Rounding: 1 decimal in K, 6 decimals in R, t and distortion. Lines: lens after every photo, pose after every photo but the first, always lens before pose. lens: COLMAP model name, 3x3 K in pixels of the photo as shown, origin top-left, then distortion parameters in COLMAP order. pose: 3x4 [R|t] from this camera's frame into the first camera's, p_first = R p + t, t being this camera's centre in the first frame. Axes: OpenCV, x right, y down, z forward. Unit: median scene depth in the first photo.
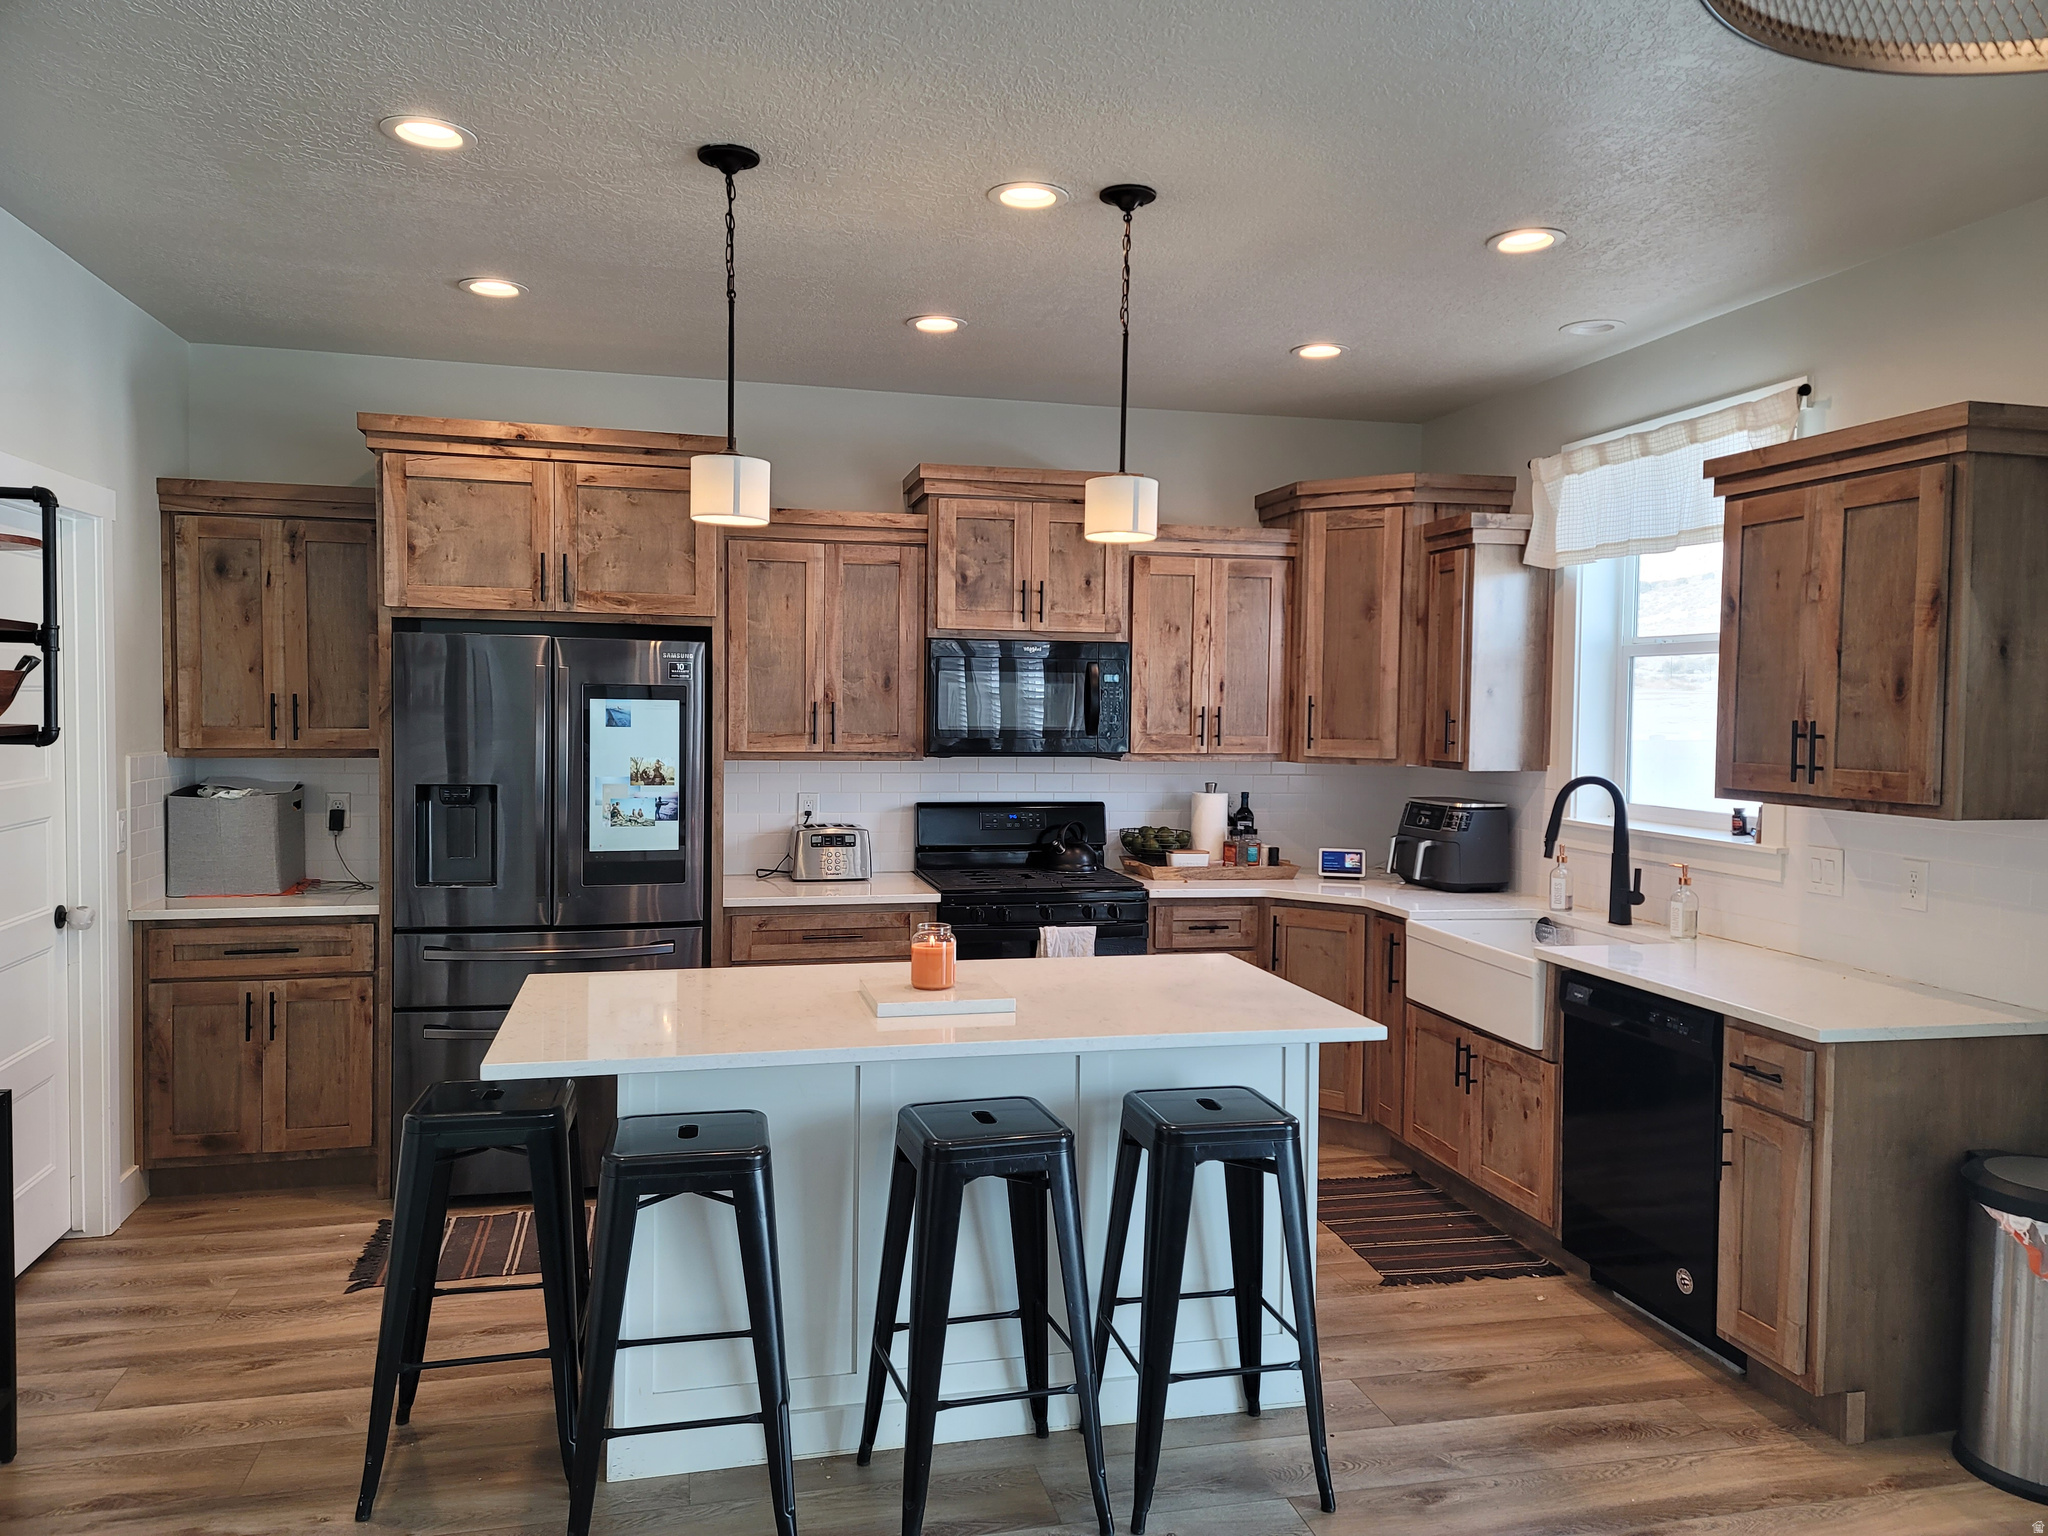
lens RADIAL K [[1475.6, 0, 1028.9], [0, 1475.6, 775.7], [0, 0, 1]] dist [0.056347, -0.017853]
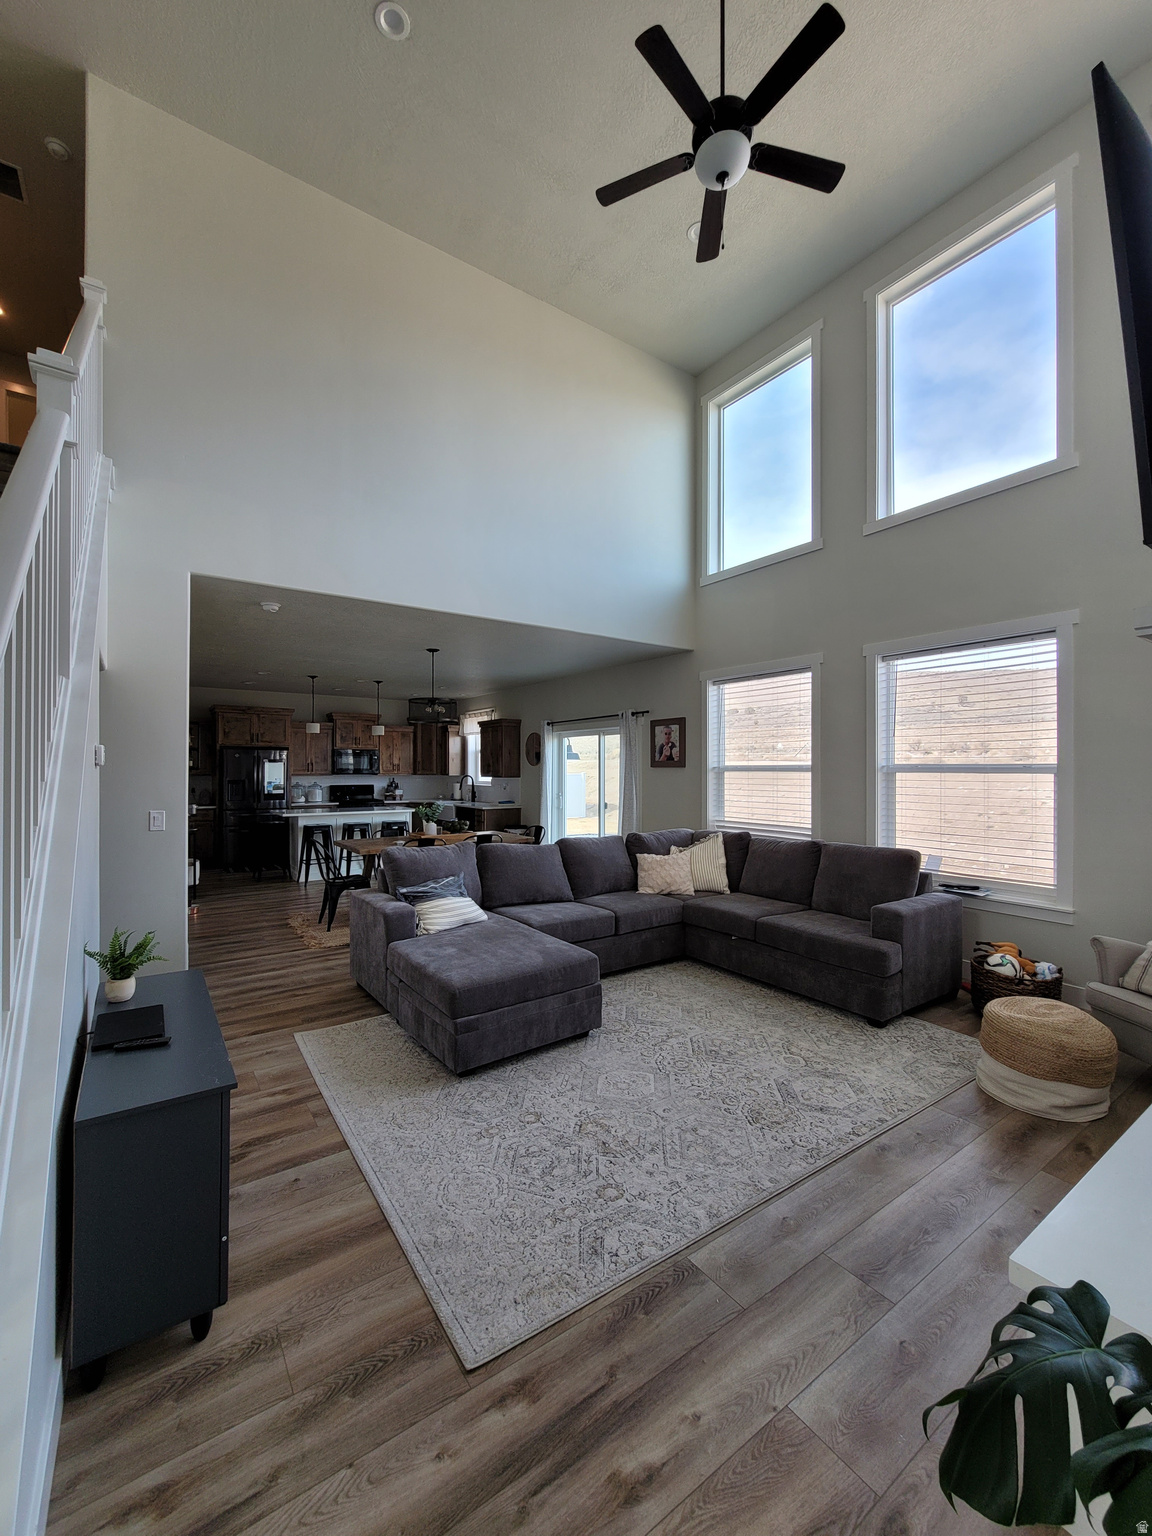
lens RADIAL K [[625.2, 0, 580.6], [0, 625.2, 768.1], [0, 0, 1]] dist [-0.000915, -0.000212]
pose [[0.925744, -0.008960, 0.378044, -0.107614], [0.027835, 0.998622, -0.044494, 0.087868], [-0.377124, 0.051713, 0.924718, -1.280080]]
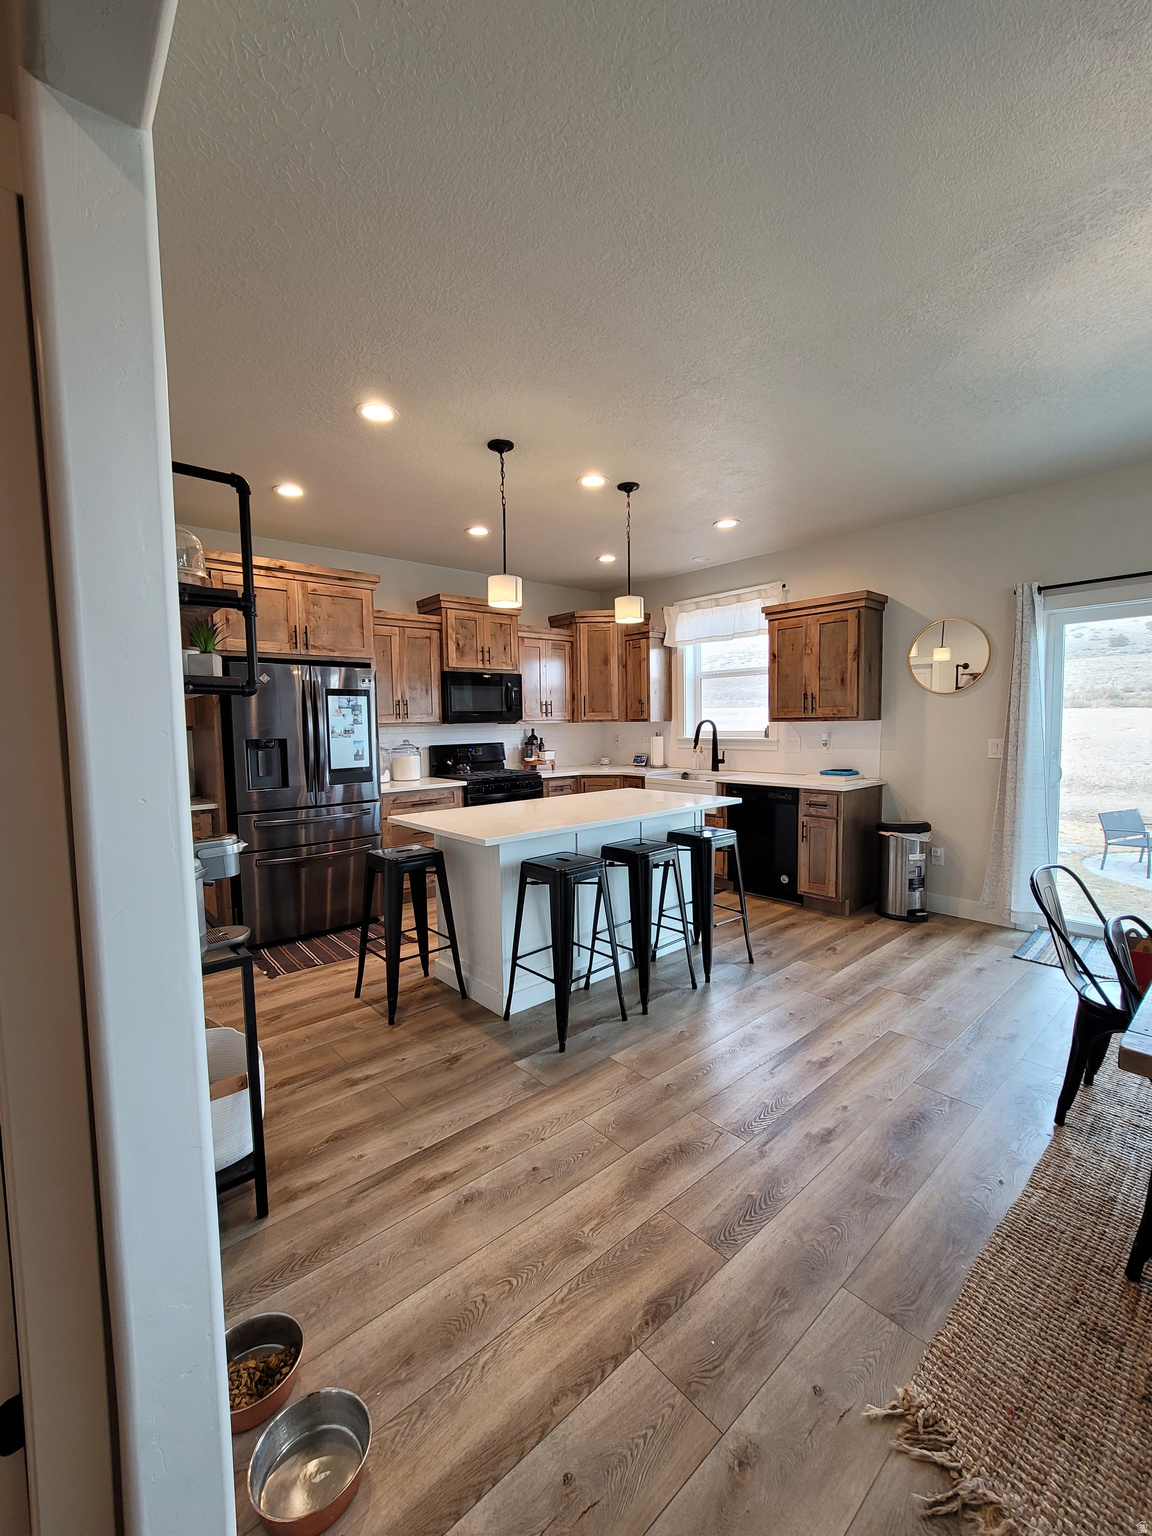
lens RADIAL K [[625.2, 0, 570.7], [0, 625.2, 769.6], [0, 0, 1]] dist [-0.000915, -0.000212]
pose [[0.890148, -0.064342, 0.451106, -0.387250], [0.051400, 0.997840, 0.040899, 0.032832], [-0.452763, -0.013219, 0.891533, 0.057611]]
